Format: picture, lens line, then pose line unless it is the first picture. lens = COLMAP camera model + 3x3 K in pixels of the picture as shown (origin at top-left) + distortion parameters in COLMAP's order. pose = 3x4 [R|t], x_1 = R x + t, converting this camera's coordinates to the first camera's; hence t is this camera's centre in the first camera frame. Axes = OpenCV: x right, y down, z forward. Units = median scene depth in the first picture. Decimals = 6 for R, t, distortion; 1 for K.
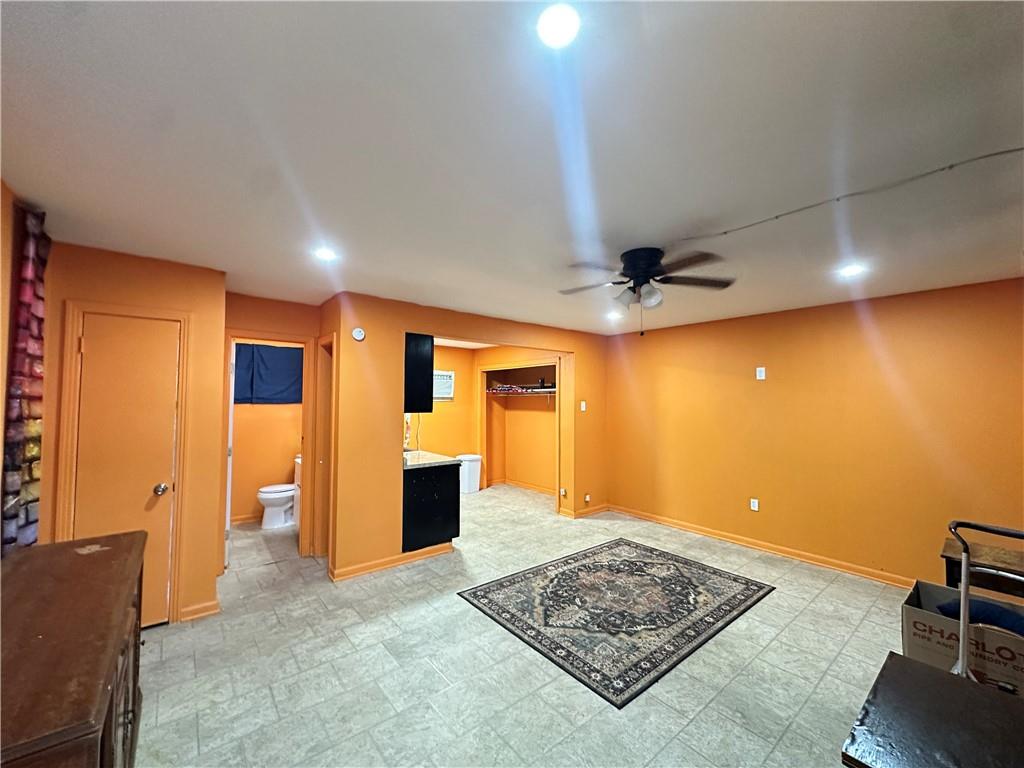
lens RADIAL K [[407.9, 0, 512.0], [0, 407.9, 384.0], [0, 0, 1]] dist [-0.000815, -0.000016]
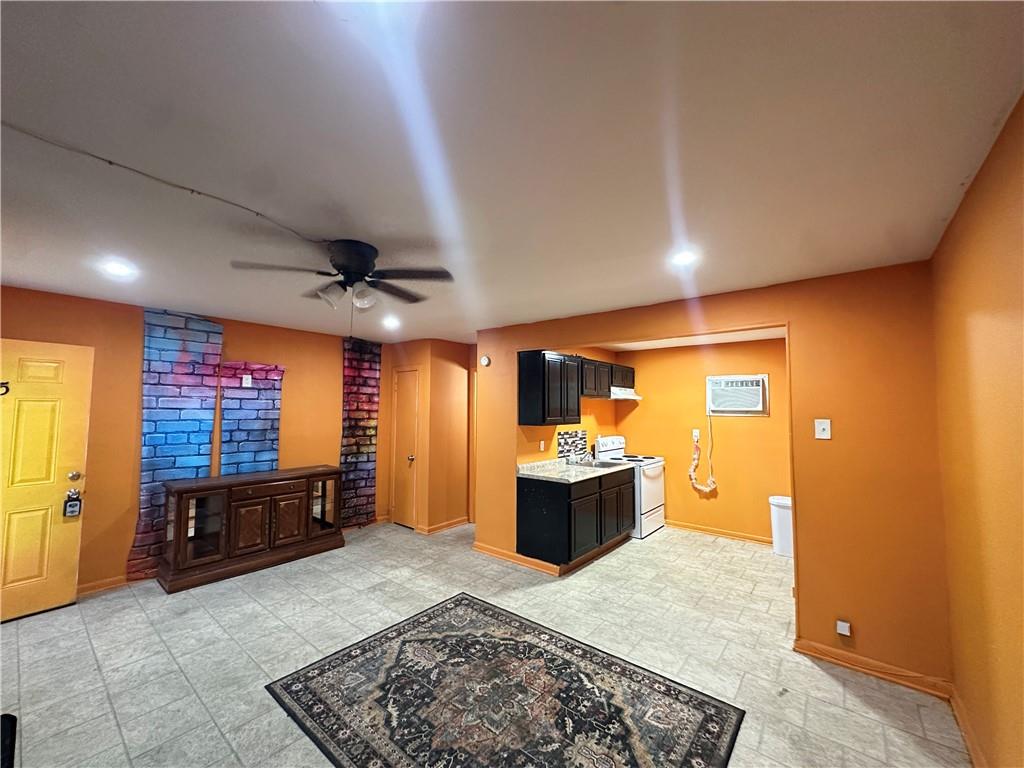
lens RADIAL K [[407.9, 0, 512.0], [0, 407.9, 384.0], [0, 0, 1]] dist [-0.000815, -0.000016]
pose [[0.198710, -0.064622, -0.977925, 0.966266], [0.031234, 0.997735, -0.059584, 0.030985], [0.979560, -0.018704, 0.200279, 0.905221]]
